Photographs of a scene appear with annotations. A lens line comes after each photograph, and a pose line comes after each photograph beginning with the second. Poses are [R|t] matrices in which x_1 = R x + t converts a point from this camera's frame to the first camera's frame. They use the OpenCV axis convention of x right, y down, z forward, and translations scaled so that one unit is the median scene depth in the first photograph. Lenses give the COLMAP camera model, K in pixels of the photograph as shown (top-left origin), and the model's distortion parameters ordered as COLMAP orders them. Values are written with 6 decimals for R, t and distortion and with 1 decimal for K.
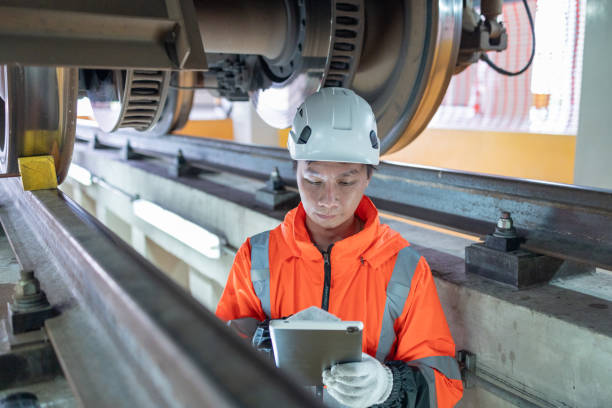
lens RADIAL K [[613.6, 0, 306.0], [0, 613.6, 204.0], [0, 0, 1]] dist [0.010731, -0.004381]
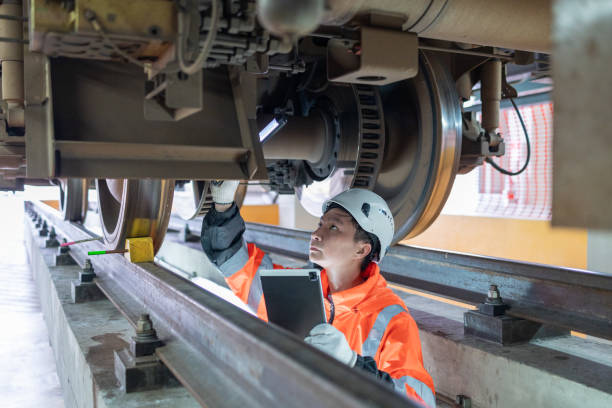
lens RADIAL K [[606.7, 0, 306.0], [0, 606.7, 204.0], [0, 0, 1]] dist [0.010208, -0.002771]
pose [[0.997499, 0.006653, -0.070360, 0.020638], [-0.016200, 0.990576, -0.136004, 0.021417], [0.068792, 0.136804, 0.988207, -0.264852]]
